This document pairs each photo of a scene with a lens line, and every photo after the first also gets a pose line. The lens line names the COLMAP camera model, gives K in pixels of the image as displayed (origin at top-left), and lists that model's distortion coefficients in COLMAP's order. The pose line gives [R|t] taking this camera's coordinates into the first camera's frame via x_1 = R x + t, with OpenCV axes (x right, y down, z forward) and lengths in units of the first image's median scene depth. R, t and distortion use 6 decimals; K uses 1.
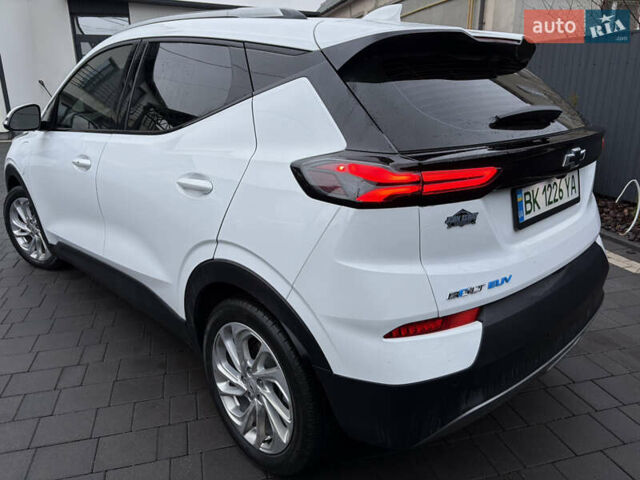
lens RADIAL K [[482.8, 0, 321.3], [0, 482.8, 238.1], [0, 0, 1]] dist [0.031965, -0.020158]
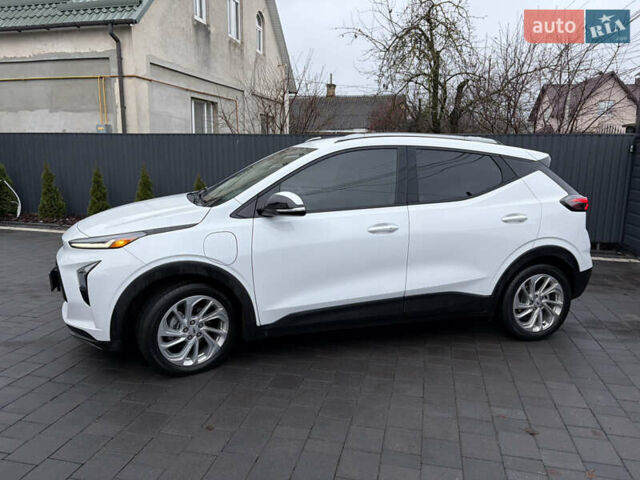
lens RADIAL K [[482.8, 0, 321.6], [0, 482.8, 241.5], [0, 0, 1]] dist [0.031965, -0.020158]
pose [[0.469932, -0.147777, 0.870245, -2.691154], [0.255761, 0.966390, 0.025993, -0.303660], [-0.844838, 0.210360, 0.491933, 0.720743]]
